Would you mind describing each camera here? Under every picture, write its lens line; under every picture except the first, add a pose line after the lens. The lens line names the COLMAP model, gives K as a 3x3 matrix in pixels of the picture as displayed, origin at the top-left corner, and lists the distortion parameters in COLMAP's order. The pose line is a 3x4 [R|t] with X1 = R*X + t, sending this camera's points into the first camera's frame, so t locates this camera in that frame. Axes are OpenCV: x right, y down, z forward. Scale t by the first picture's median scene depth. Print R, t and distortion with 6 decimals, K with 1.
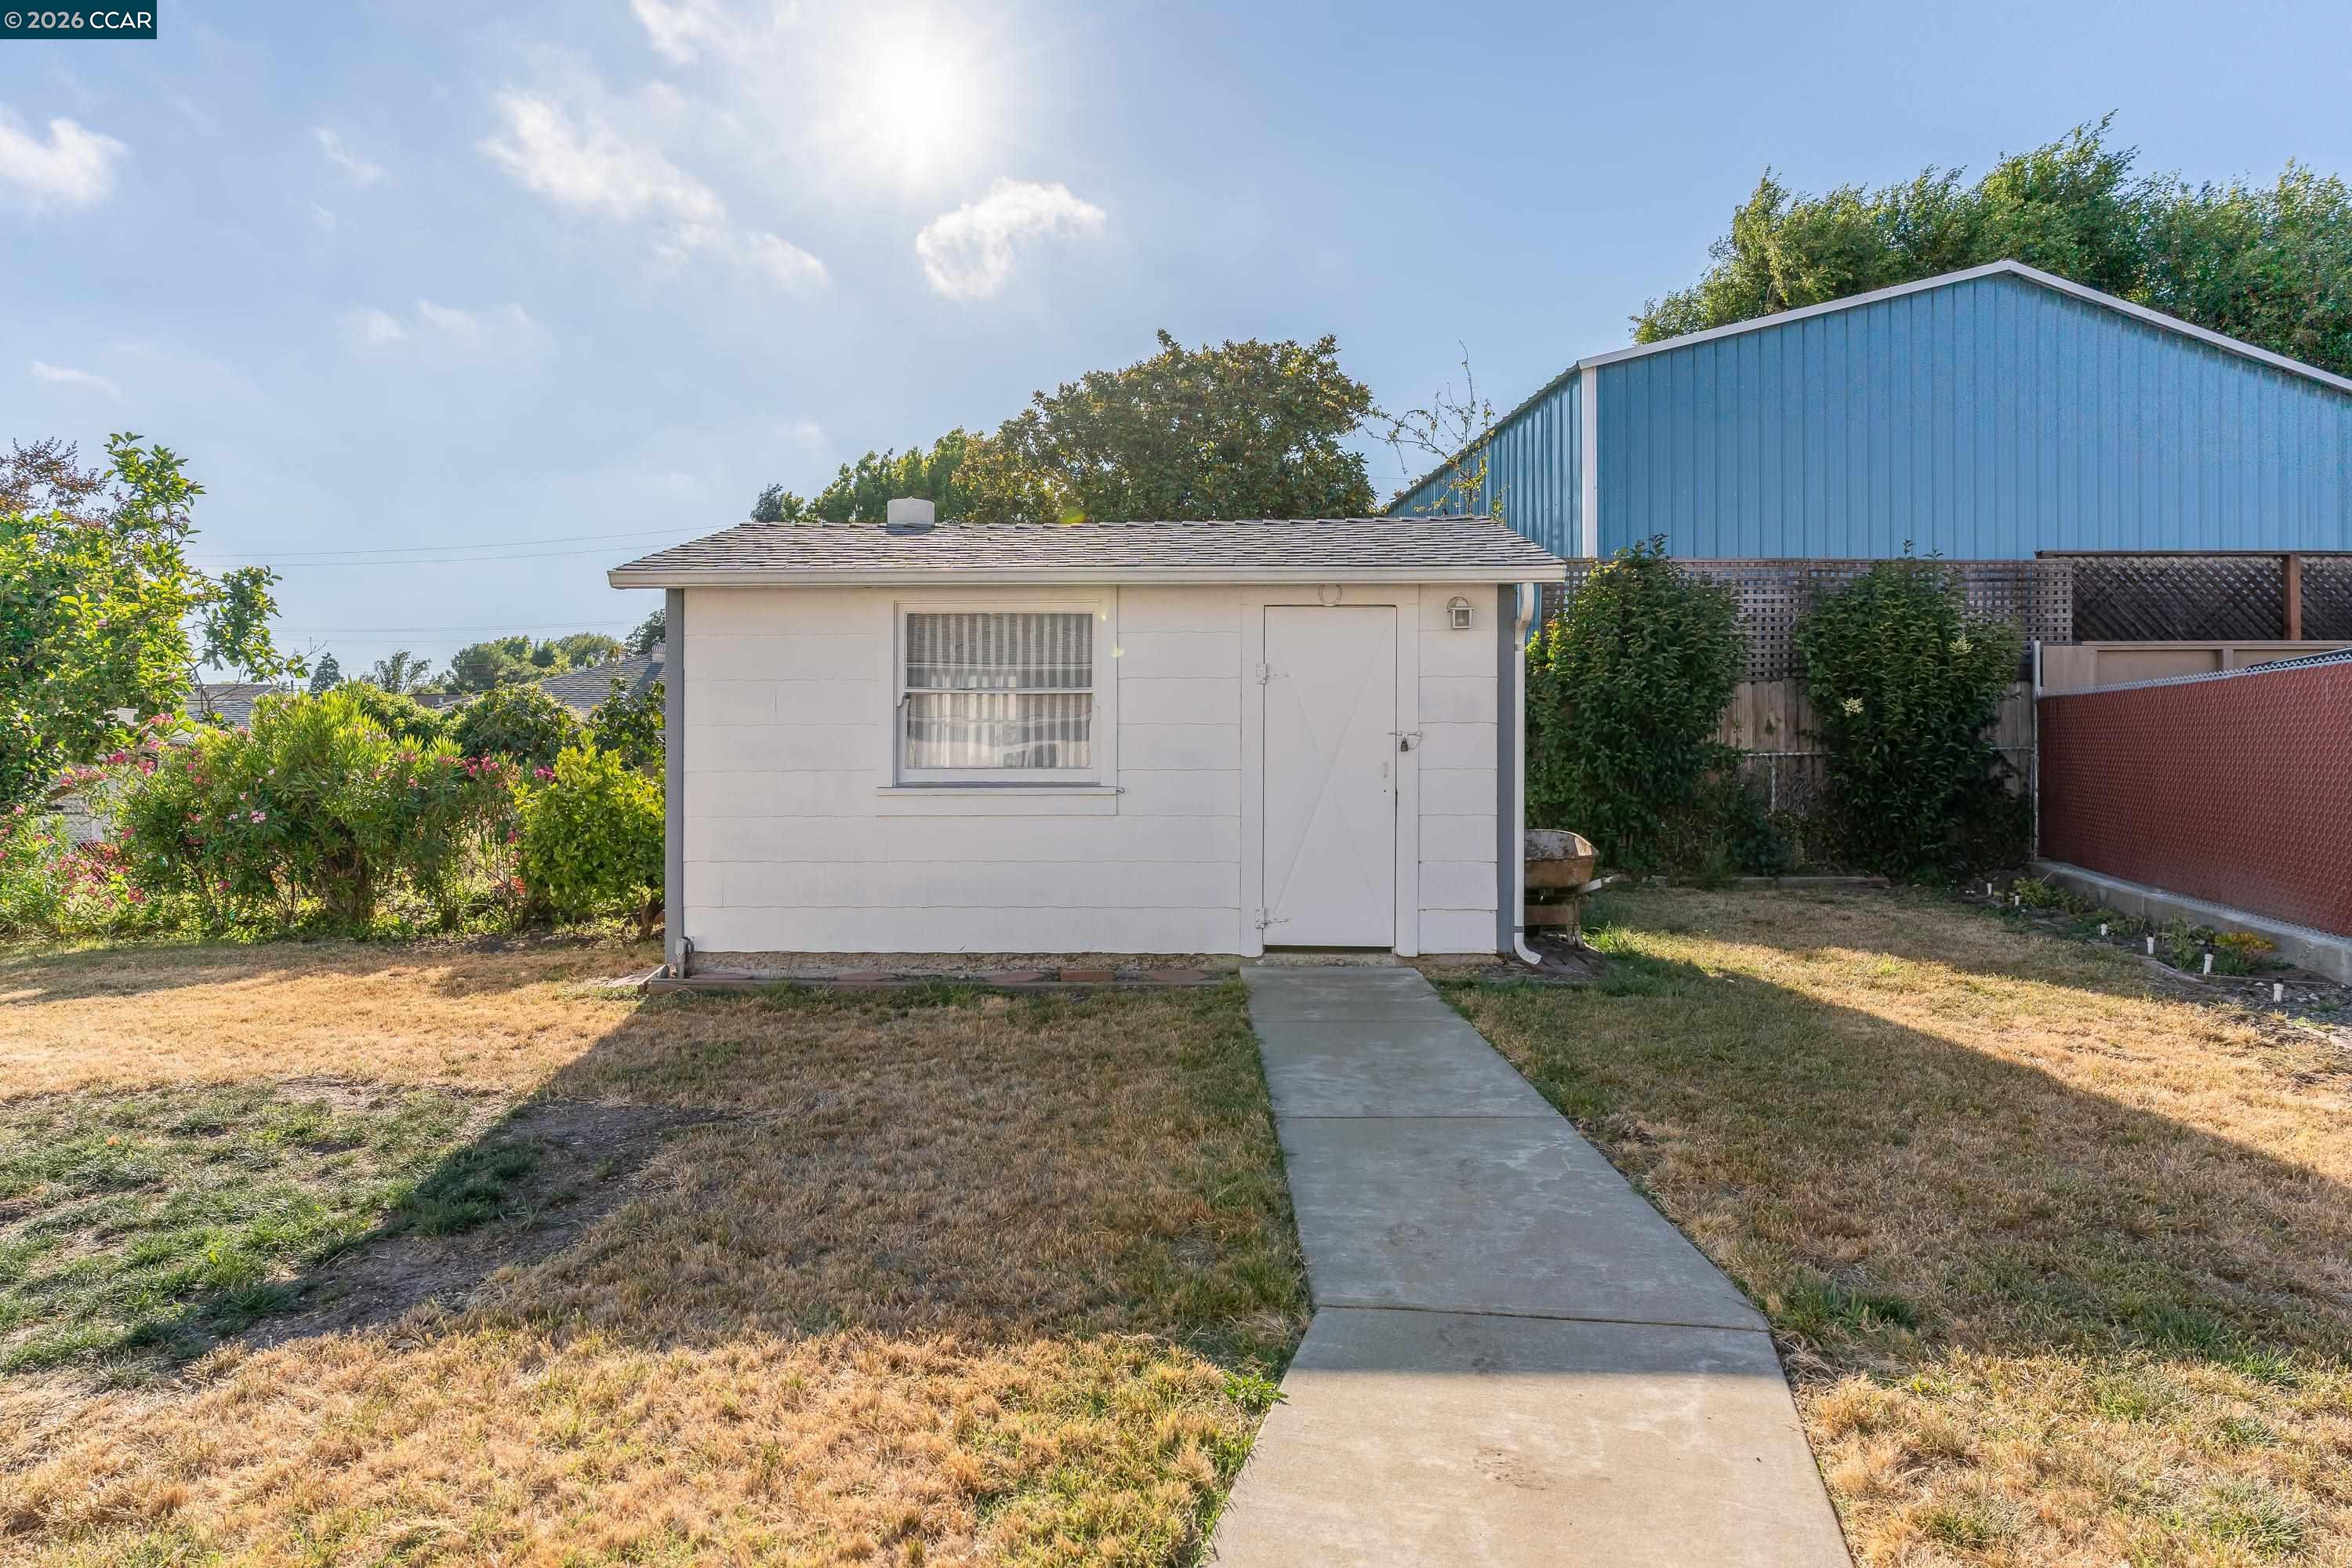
lens RADIAL K [[1319.4, 0, 1165.2], [0, 1319.4, 795.1], [0, 0, 1]] dist [-0.006978, 0.002382]
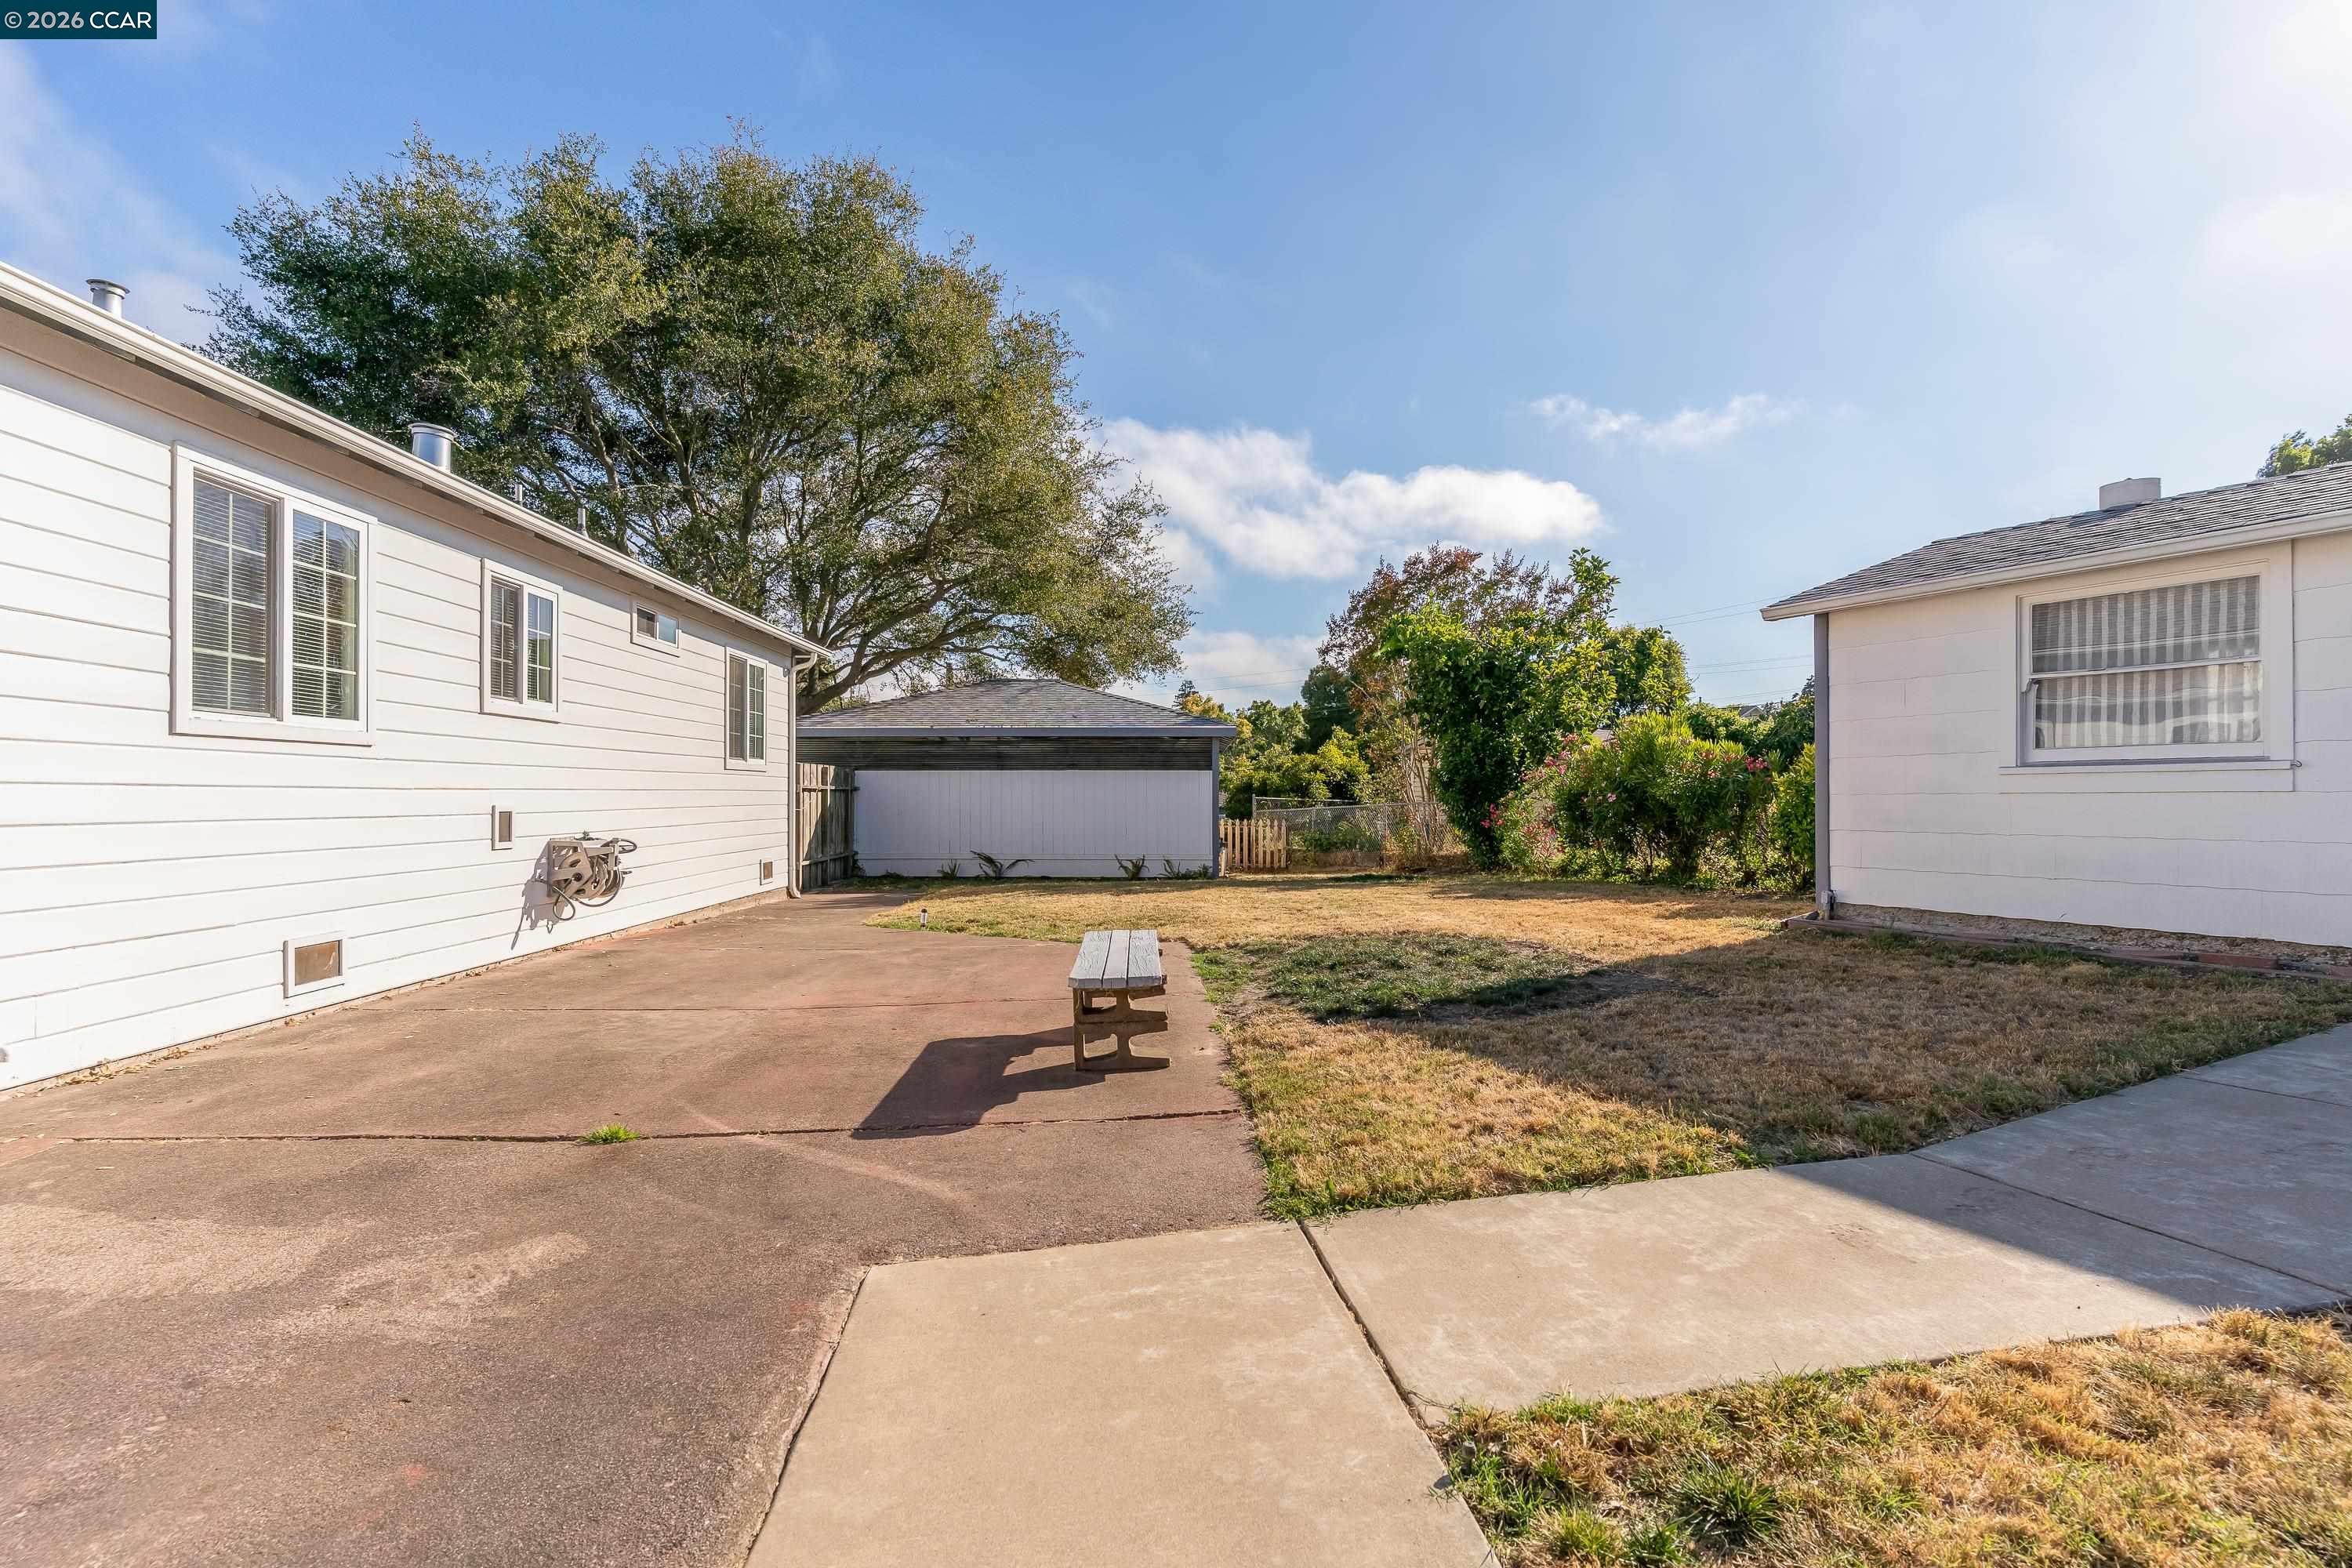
lens RADIAL K [[1122.1, 0, 1161.6], [0, 1122.1, 799.0], [0, 0, 1]] dist [0.000690, 0.002856]
pose [[0.450729, 0.001705, -0.892659, 0.200005], [0.002957, 0.999990, 0.003404, 0.010263], [0.892656, -0.004174, 0.450720, -0.033941]]
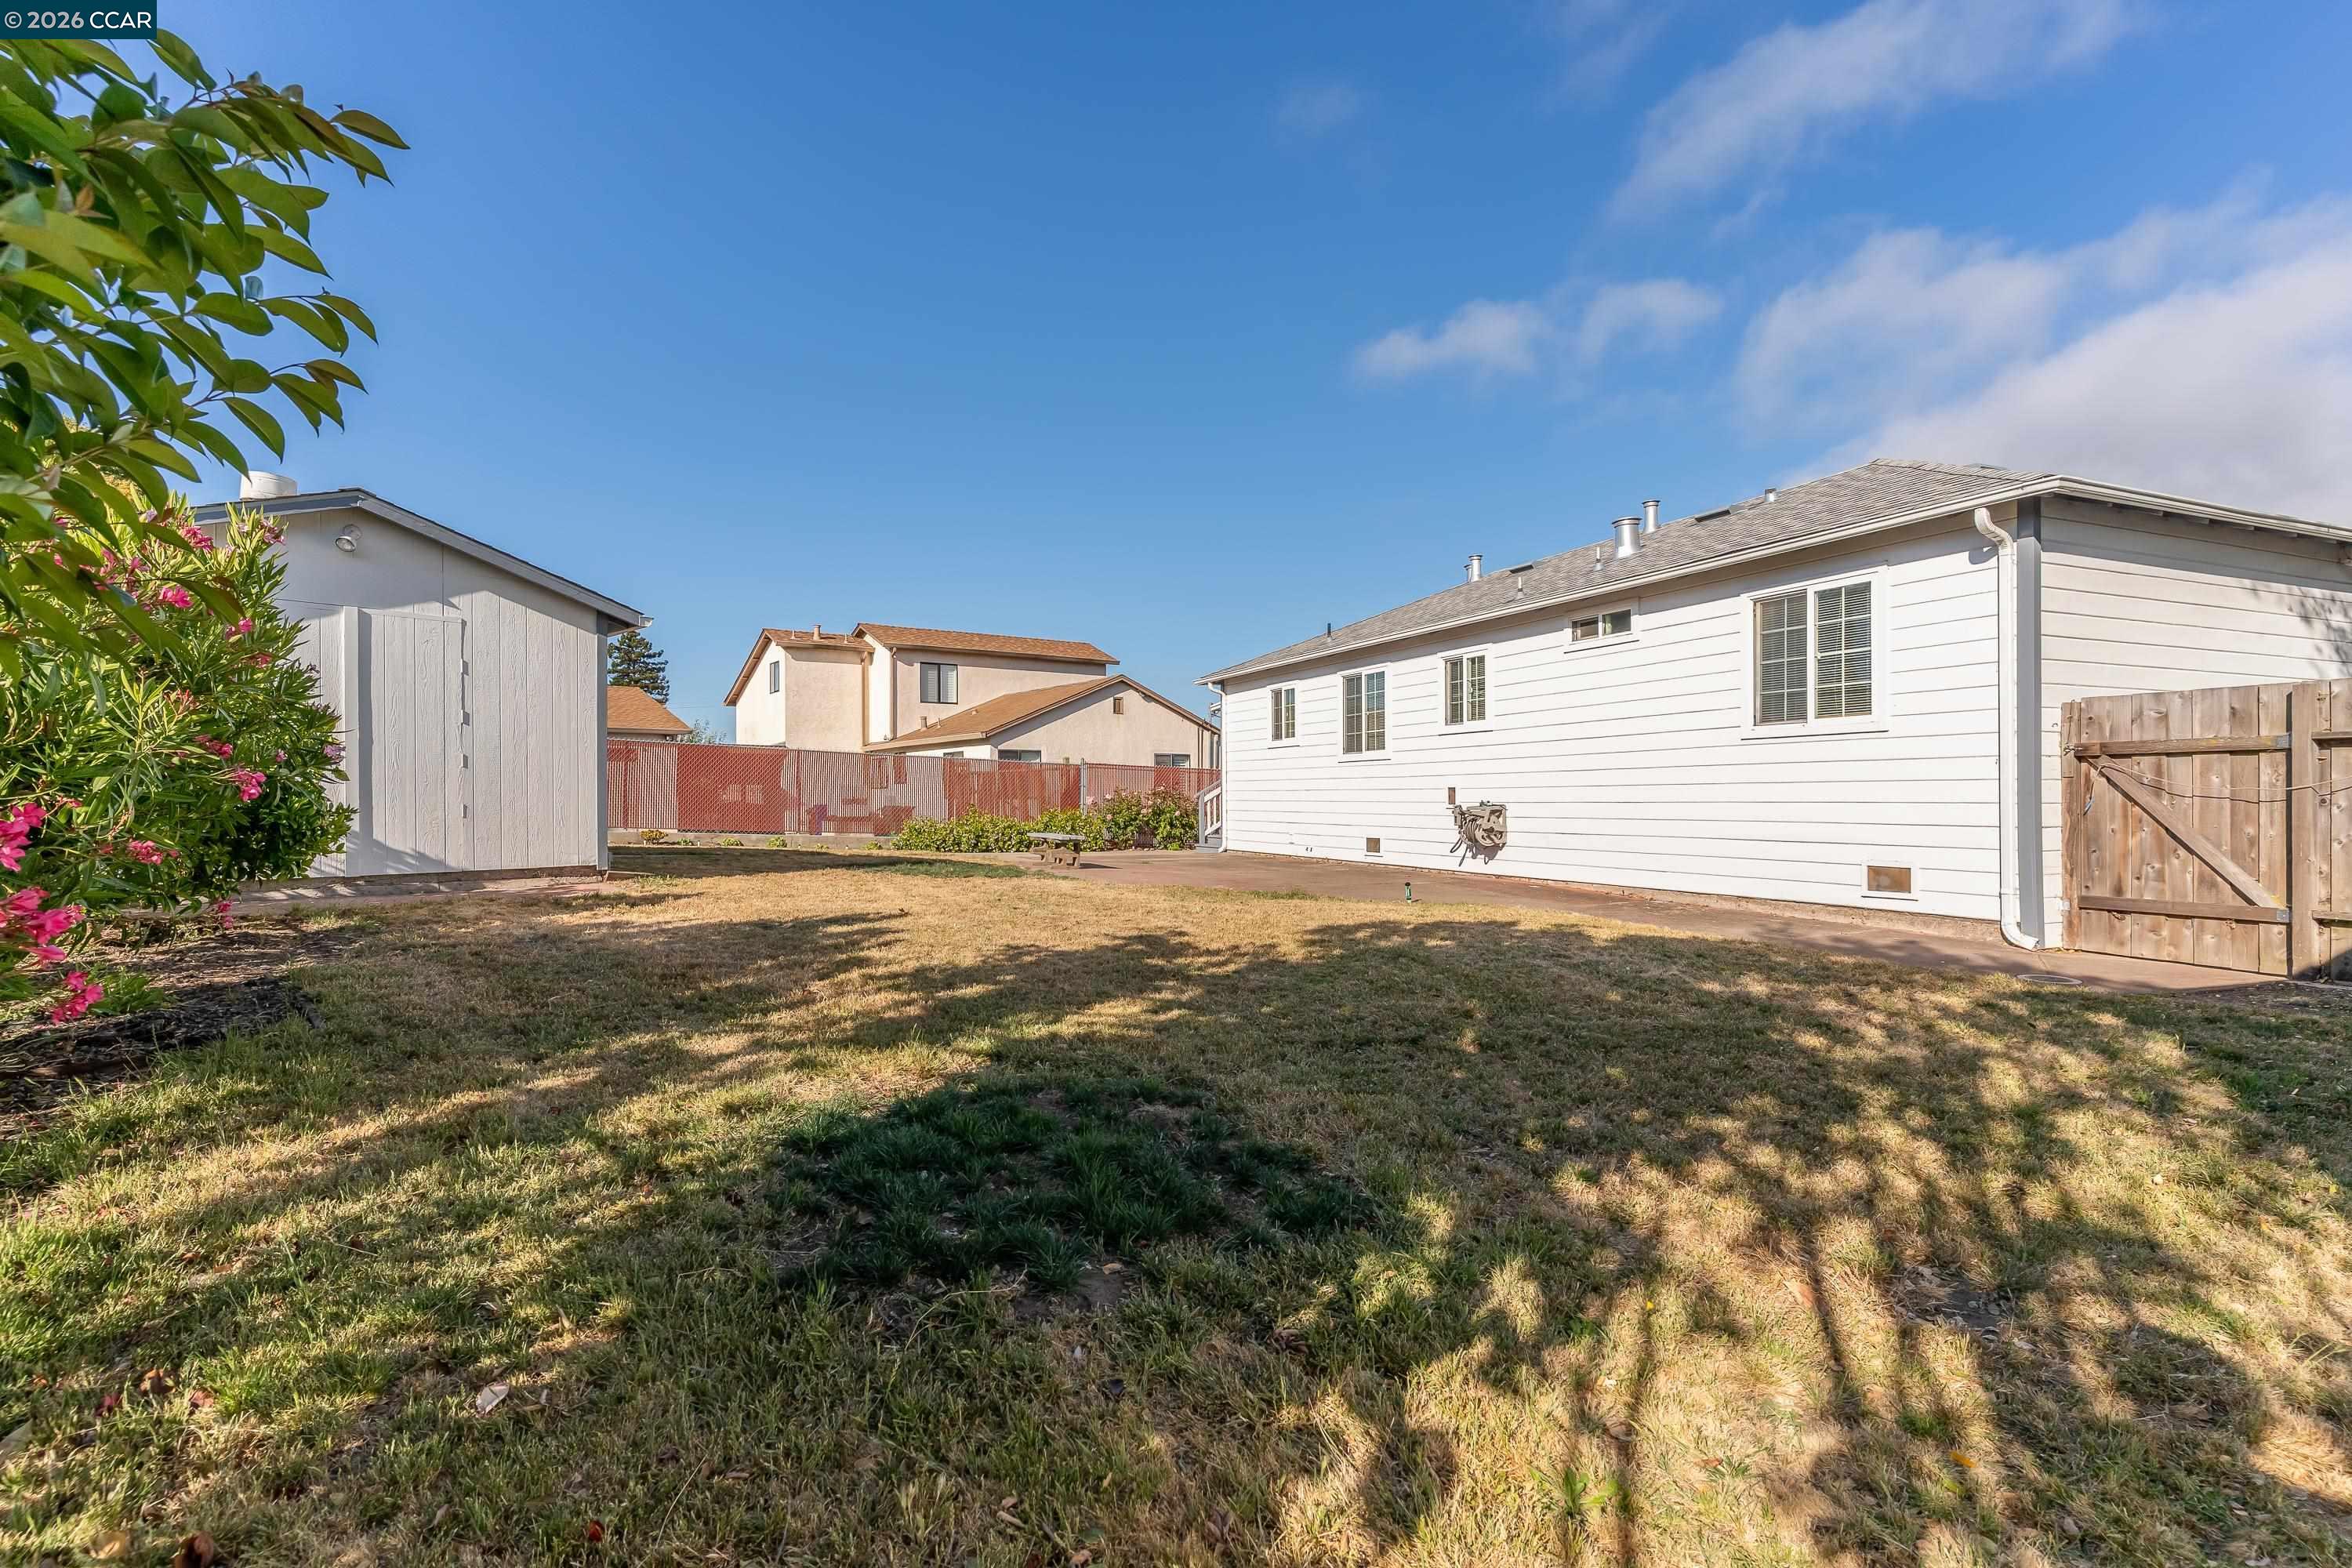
lens RADIAL K [[1122.1, 0, 1163.0], [0, 1122.1, 798.6], [0, 0, 1]] dist [0.000690, 0.002856]
pose [[-0.748990, -0.005016, 0.662563, -1.113752], [-0.011413, 0.999921, -0.005332, 0.040289], [-0.662483, -0.011556, -0.748988, 1.000206]]
